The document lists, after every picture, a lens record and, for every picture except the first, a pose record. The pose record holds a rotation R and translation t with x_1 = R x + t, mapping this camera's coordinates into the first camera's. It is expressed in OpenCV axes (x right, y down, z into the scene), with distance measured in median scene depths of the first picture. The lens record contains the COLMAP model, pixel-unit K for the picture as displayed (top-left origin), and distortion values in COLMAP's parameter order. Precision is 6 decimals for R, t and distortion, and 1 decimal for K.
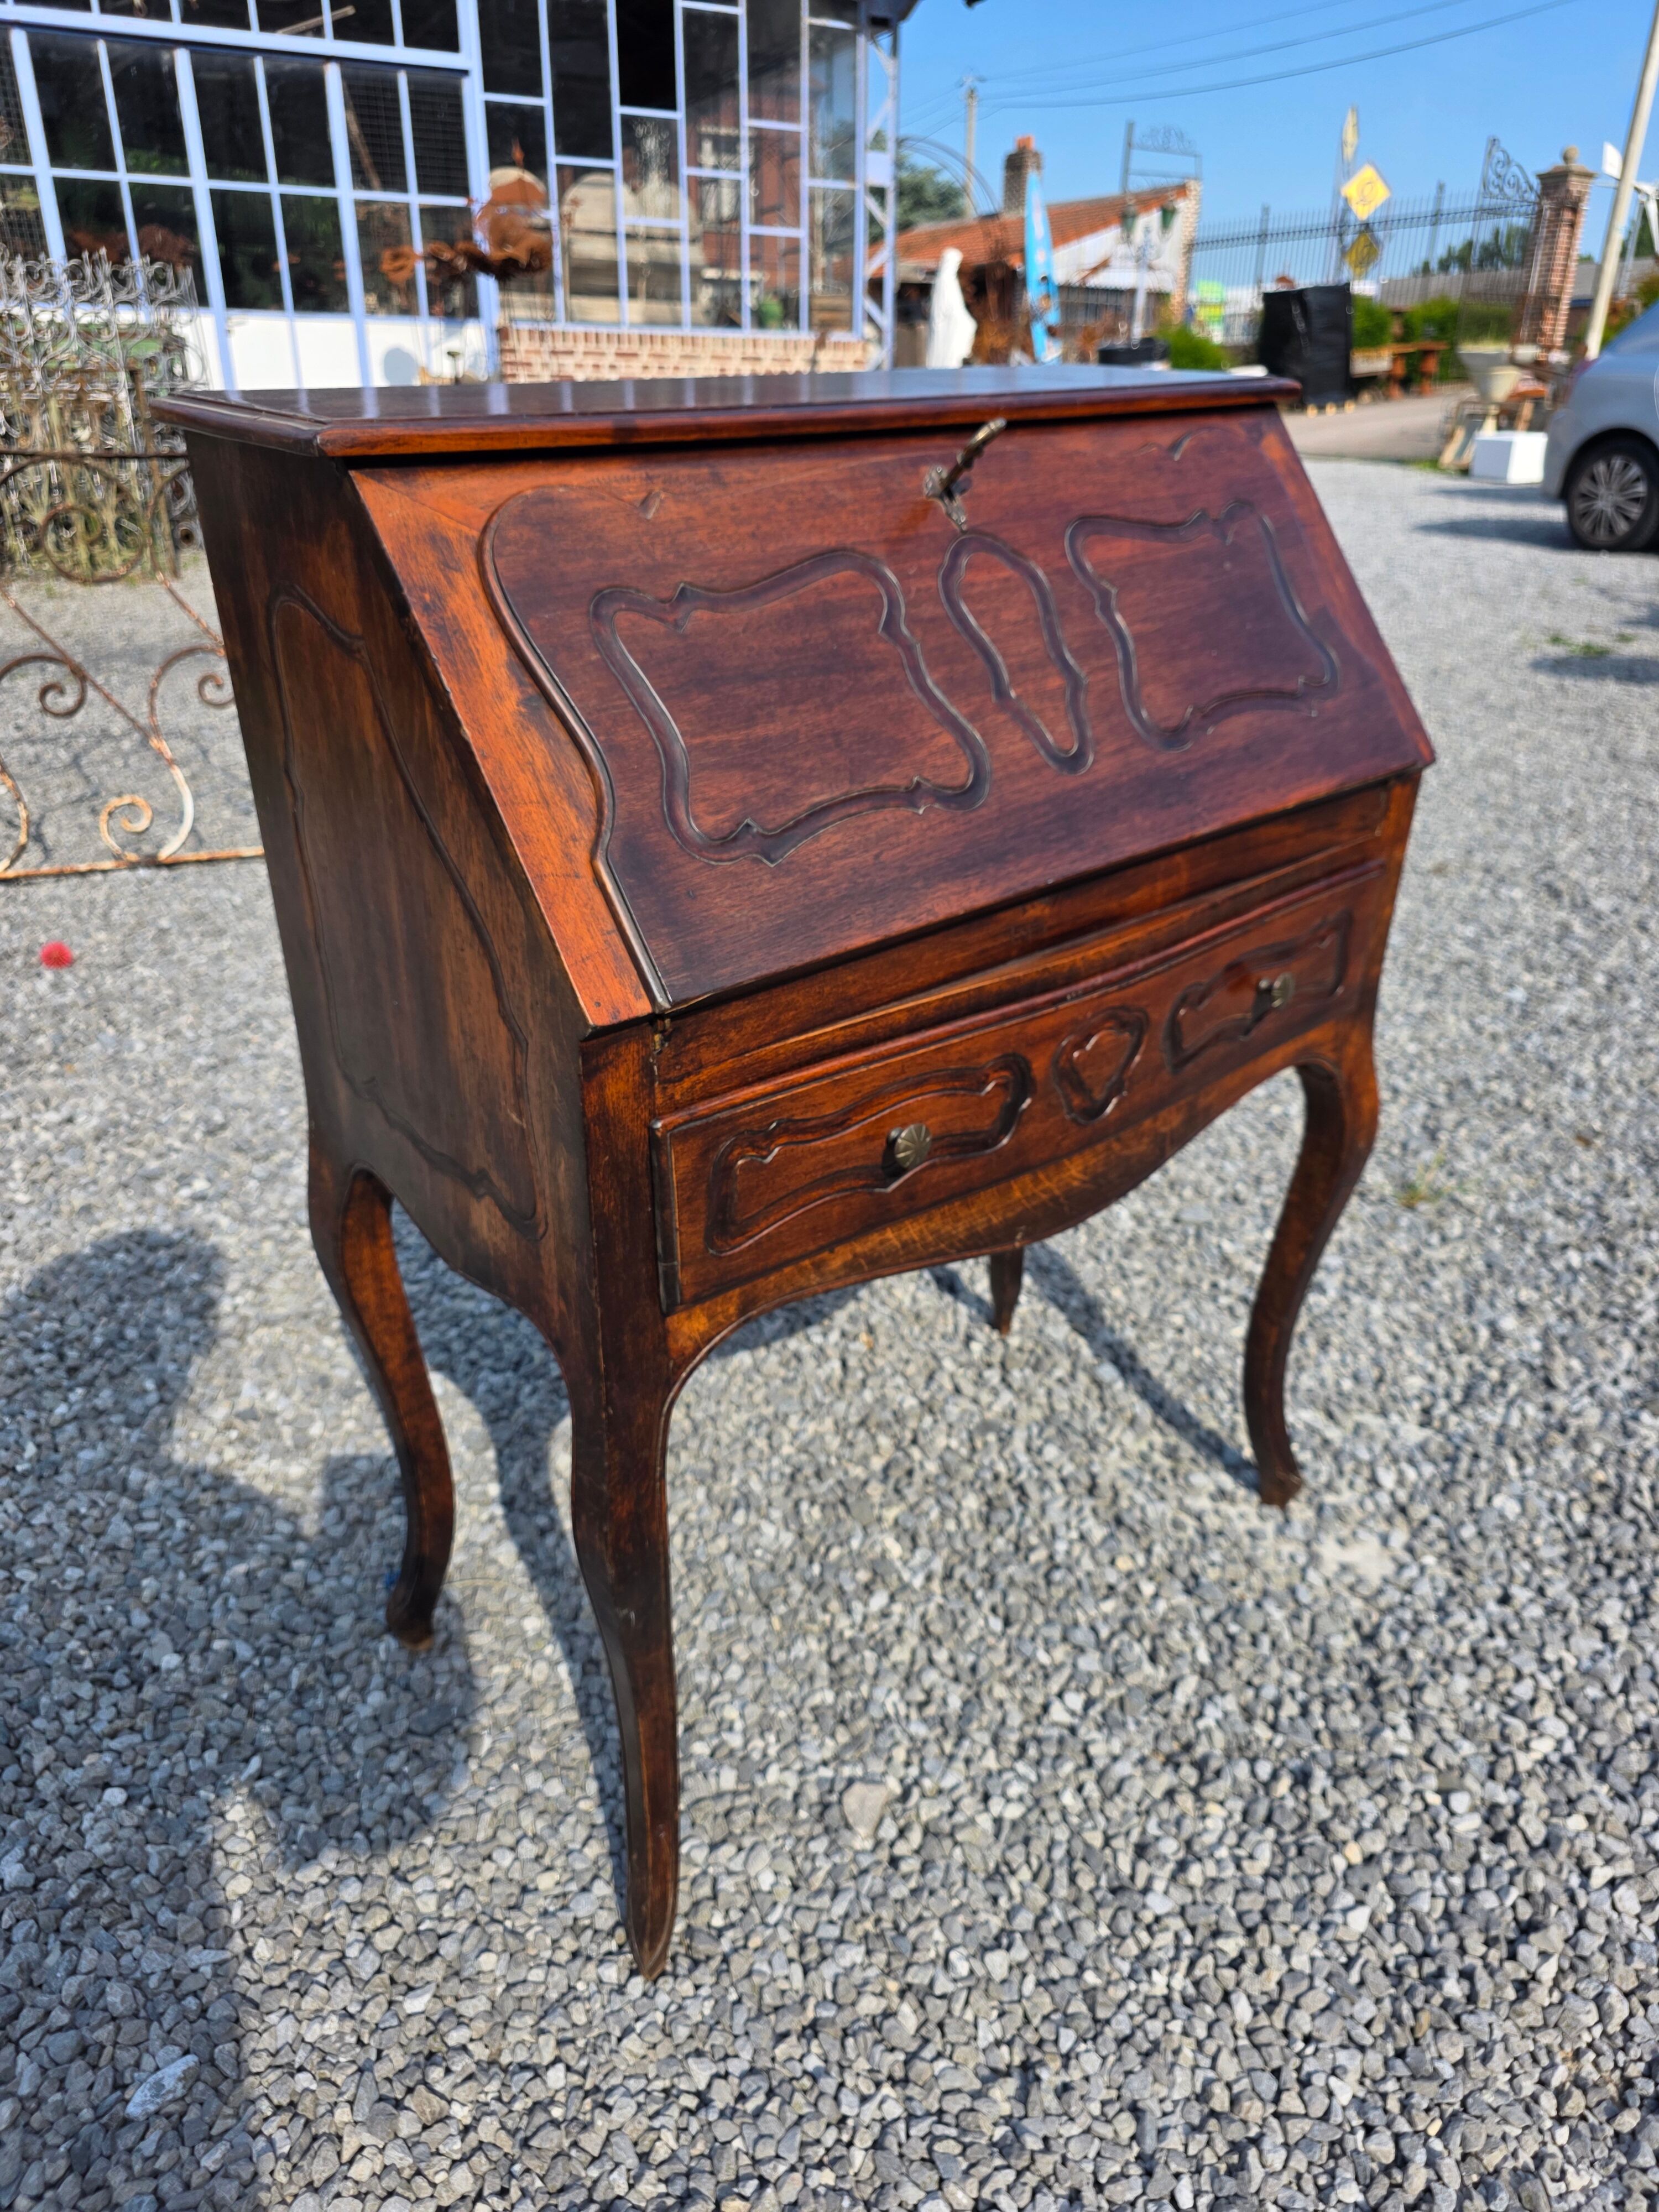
lens RADIAL K [[1474.4, 0, 817.4], [0, 1474.4, 1115.6], [0, 0, 1]] dist [0.028143, -0.022998]
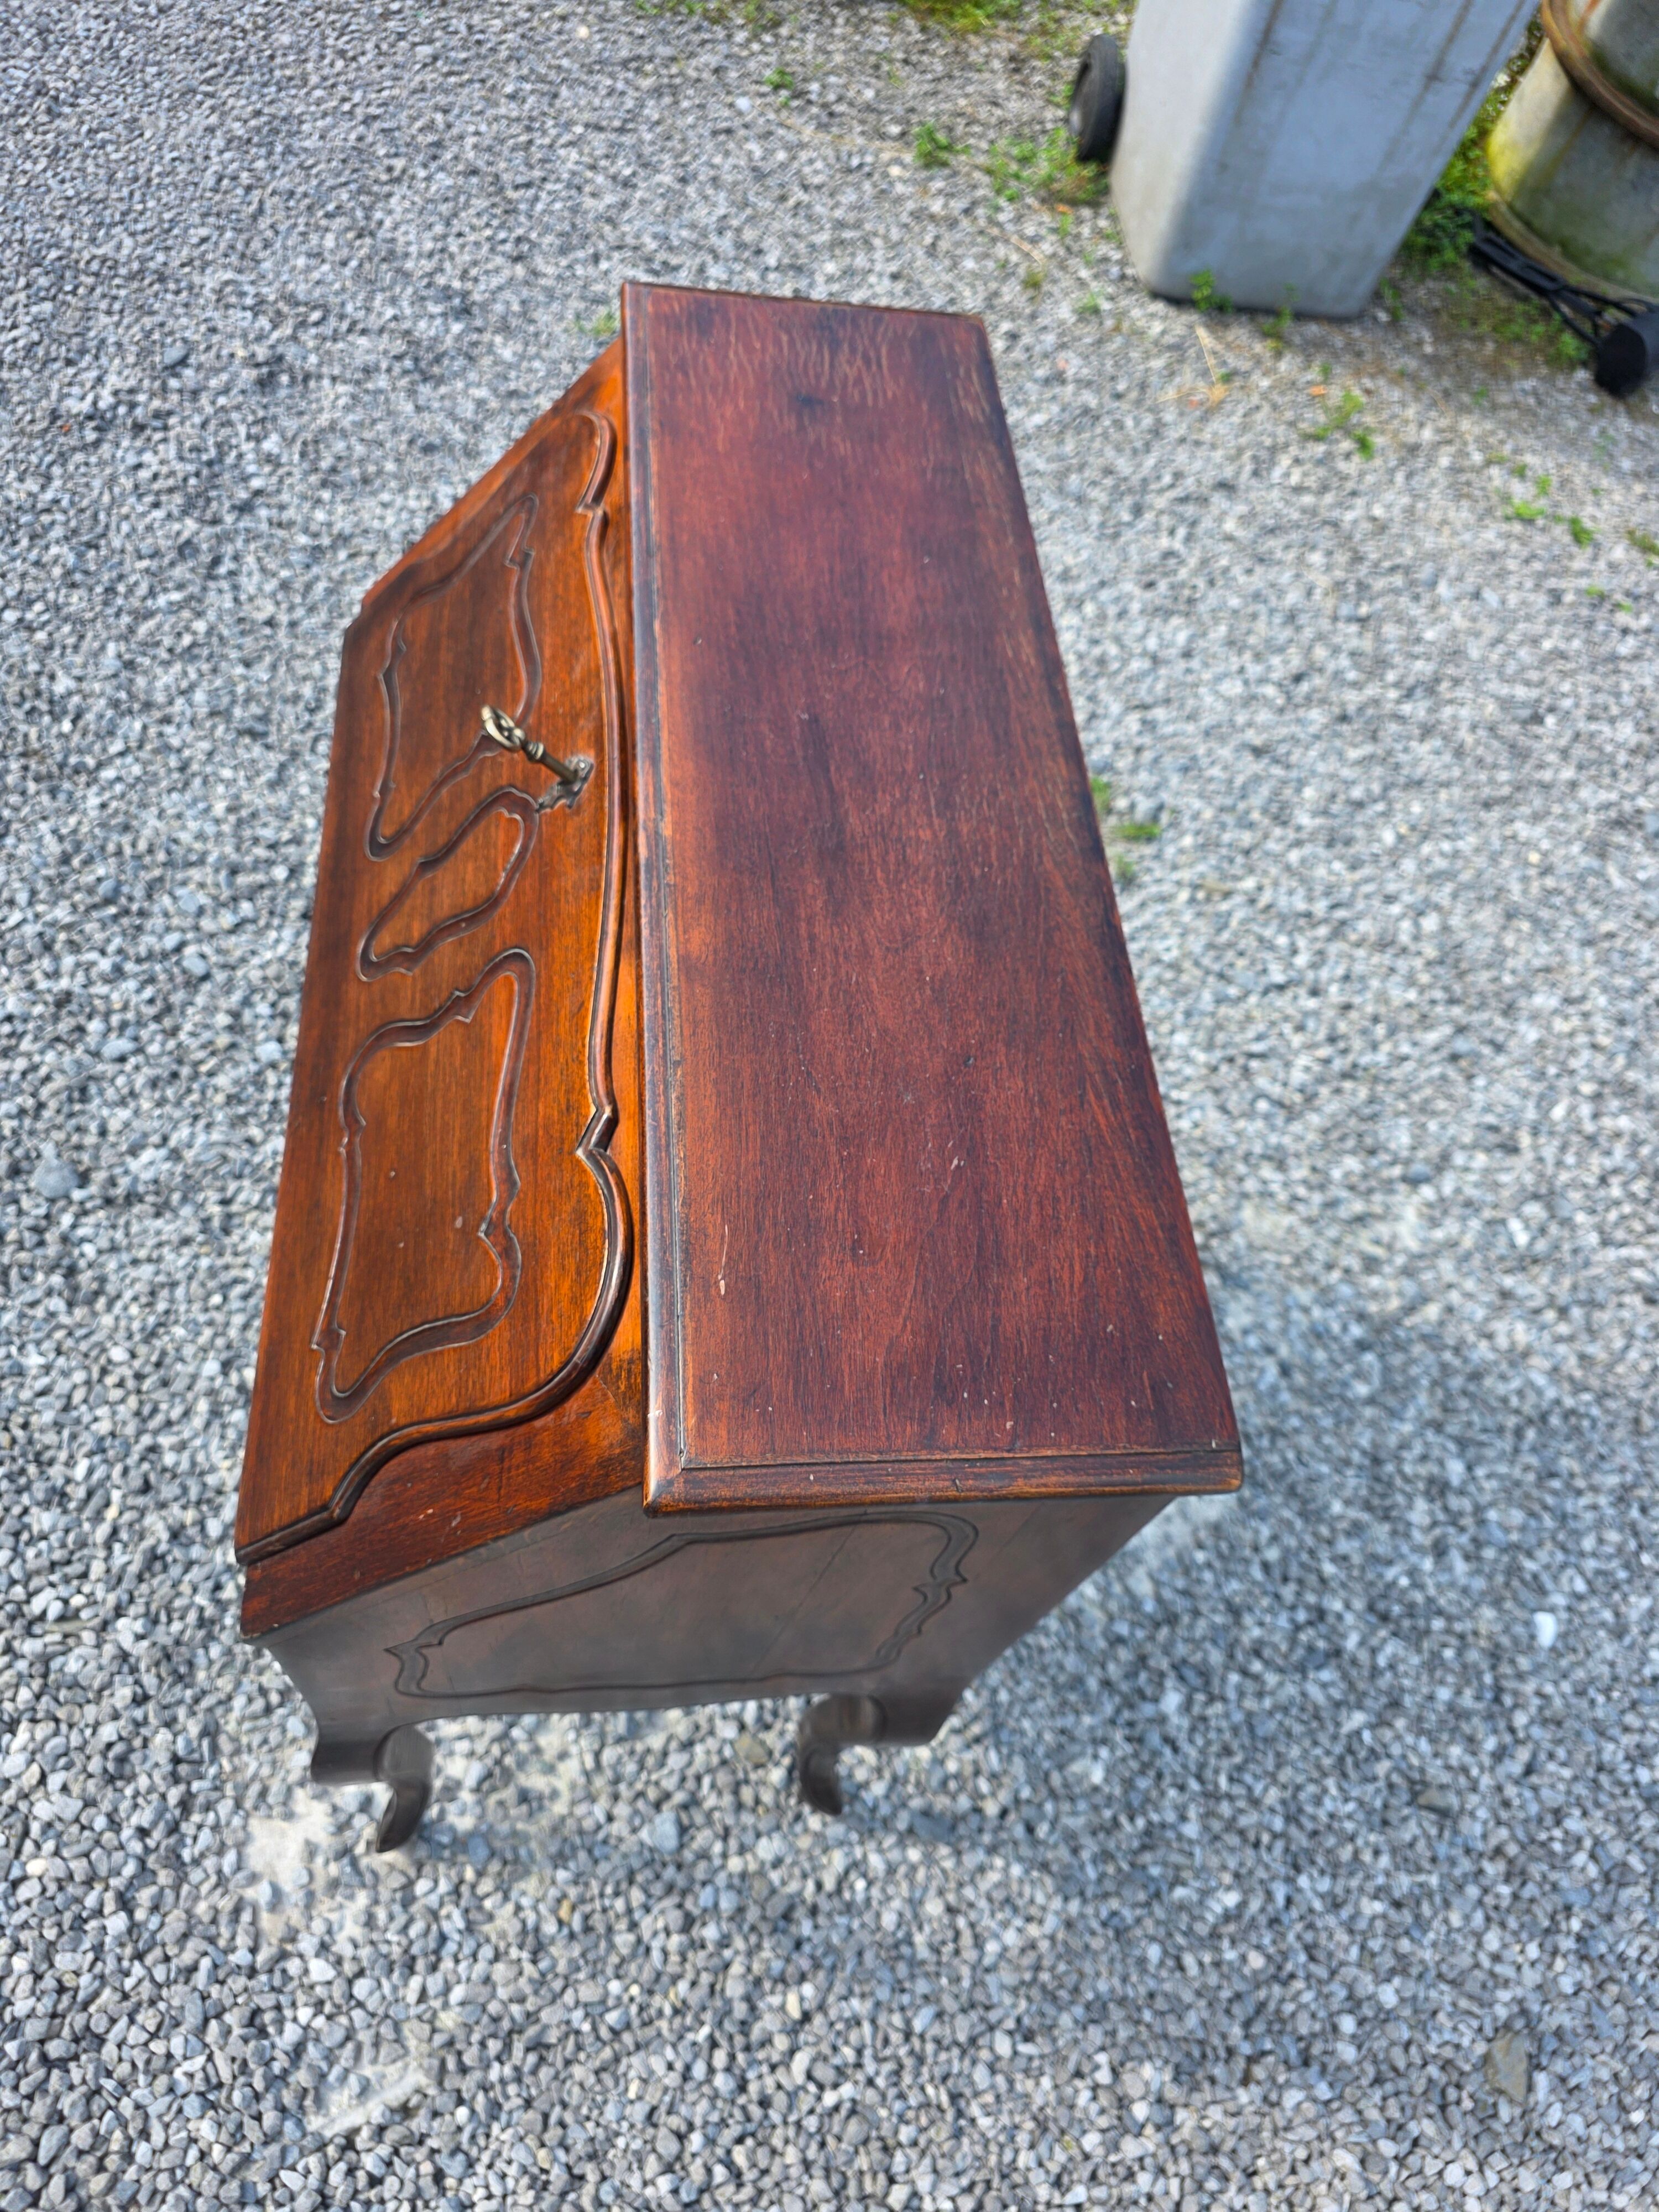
lens RADIAL K [[1486.0, 0, 839.5], [0, 1486.0, 1101.1], [0, 0, 1]] dist [0.011969, -0.006142]
pose [[-0.544062, 0.656001, -0.523124, 0.466497], [-0.548292, 0.193972, 0.813481, -0.934818], [0.635116, 0.729409, 0.254147, 0.838726]]
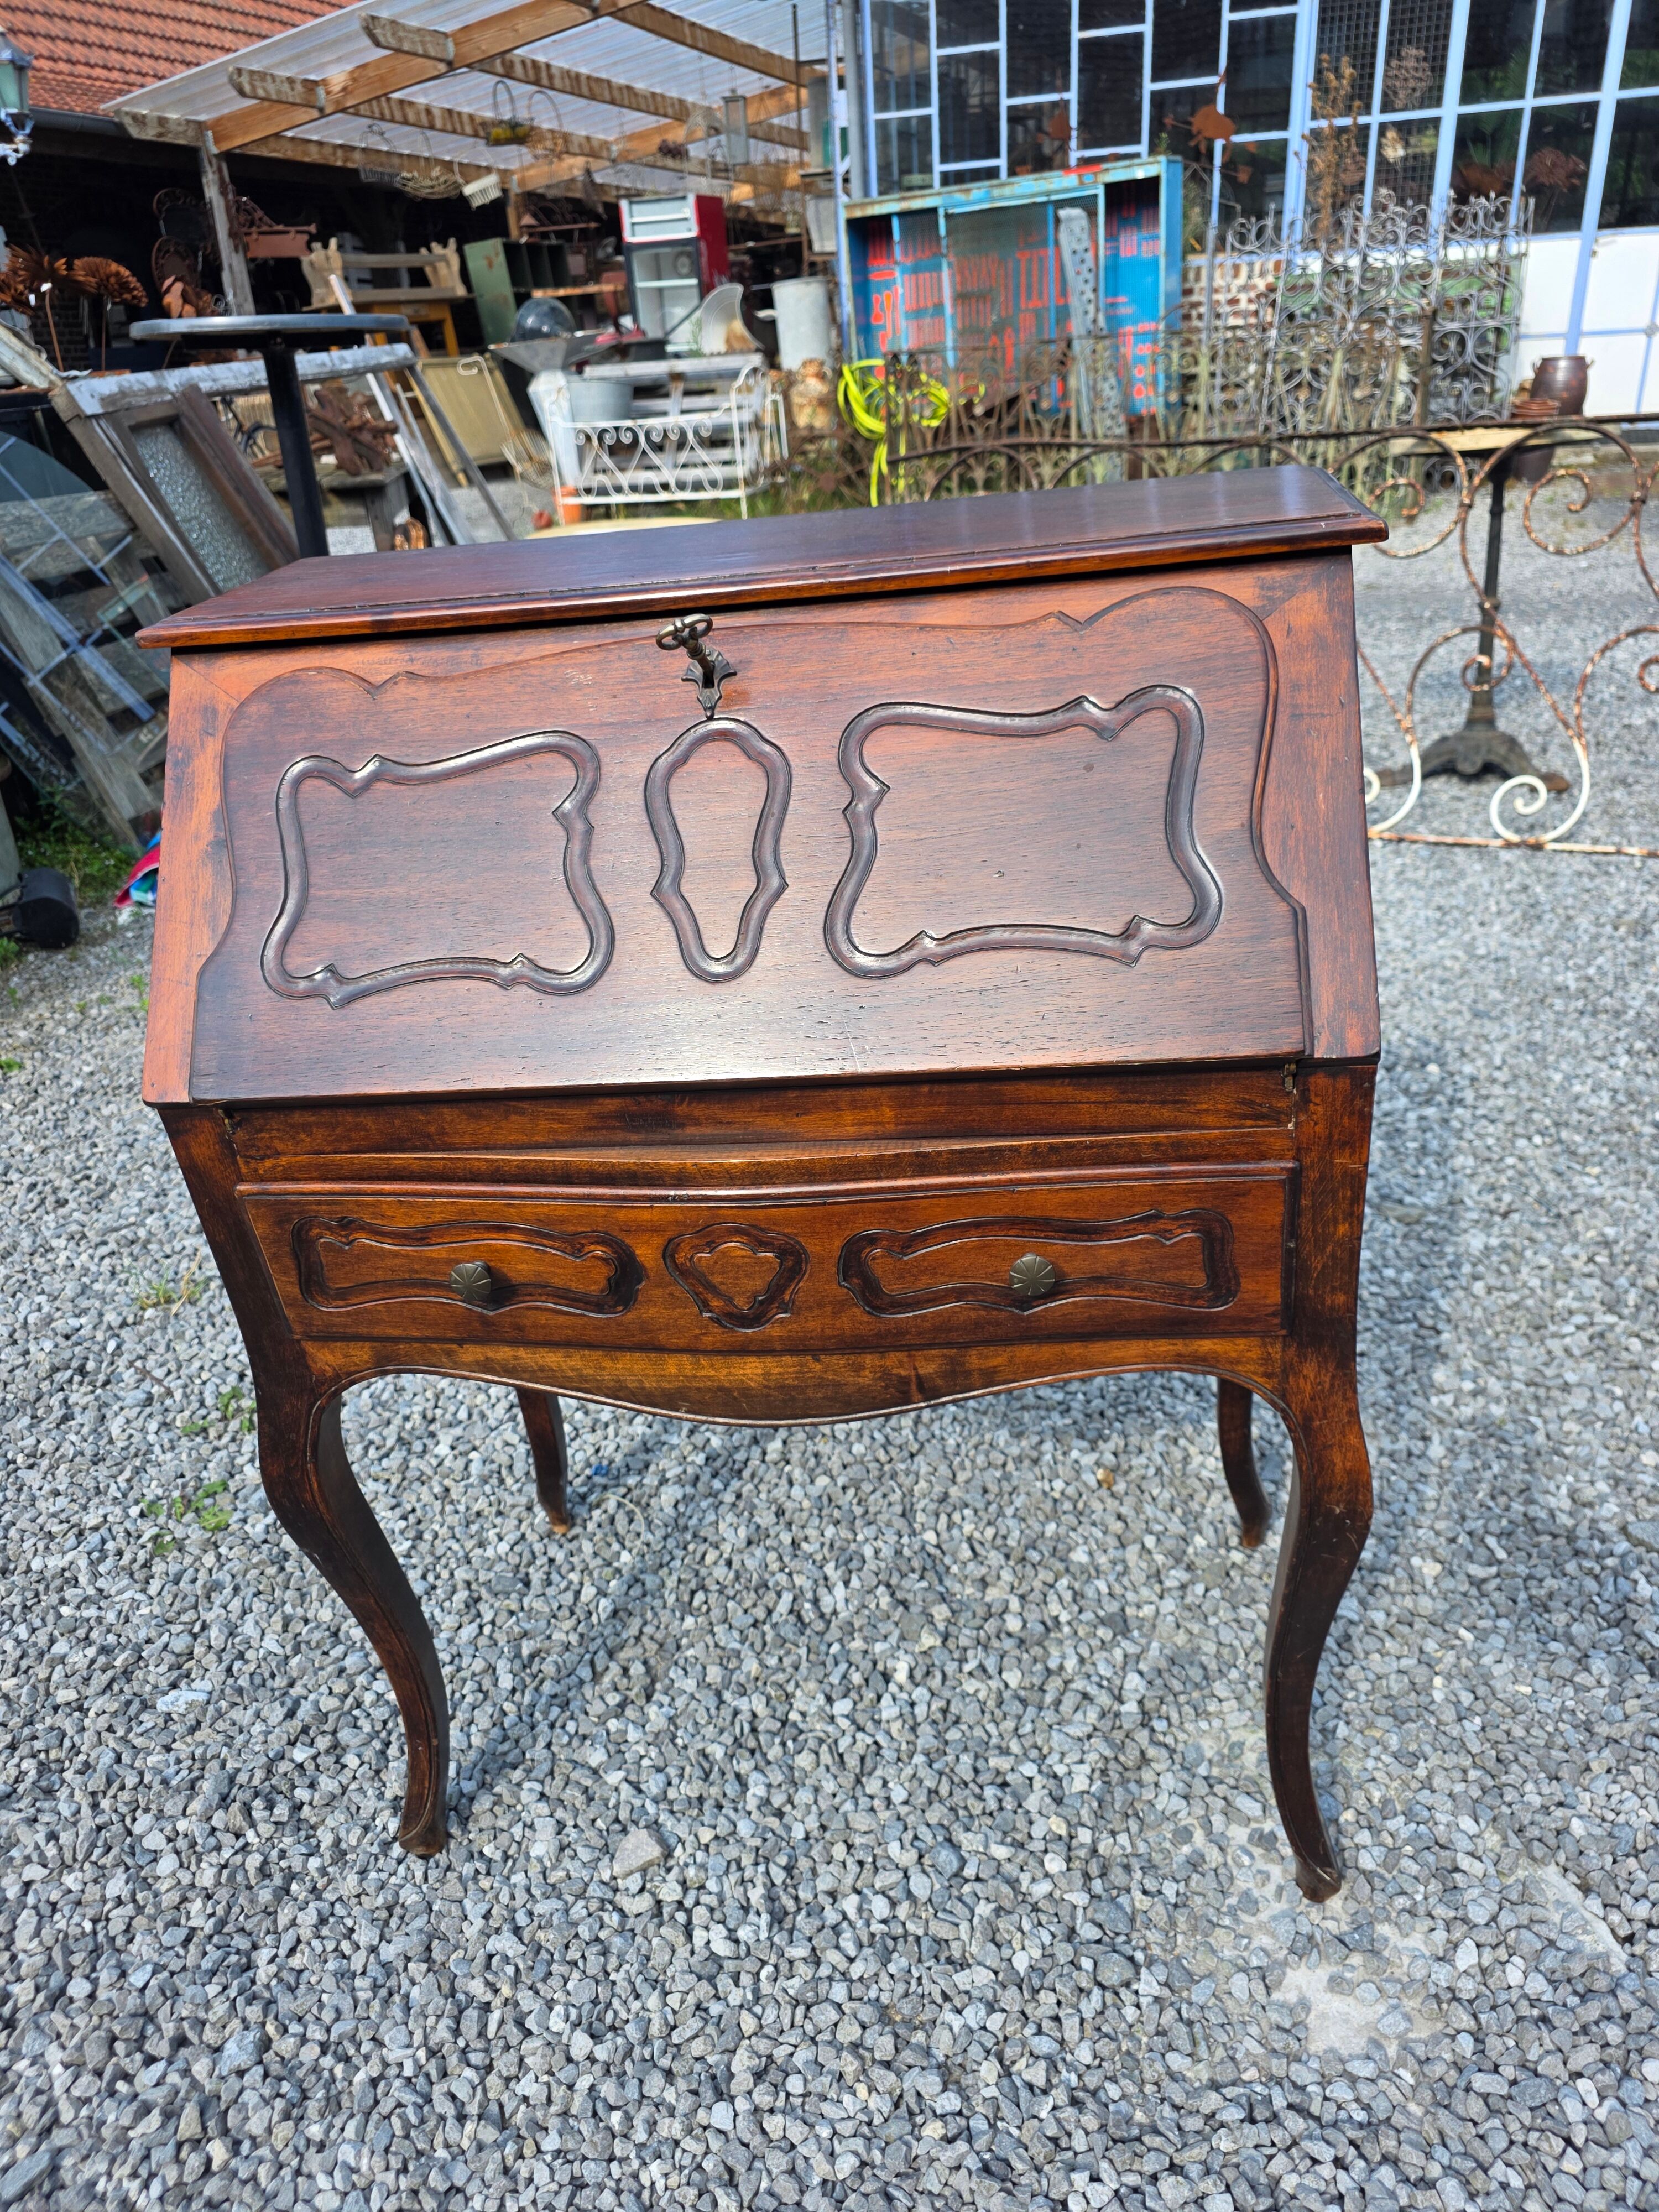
lens RADIAL K [[1469.8, 0, 848.4], [0, 1469.8, 1115.4], [0, 0, 1]] dist [0.013367, -0.007810]
pose [[0.692022, 0.286465, -0.662604, 0.729472], [-0.254595, 0.955762, 0.147308, -0.245930], [0.675491, 0.066755, 0.734341, 0.312455]]
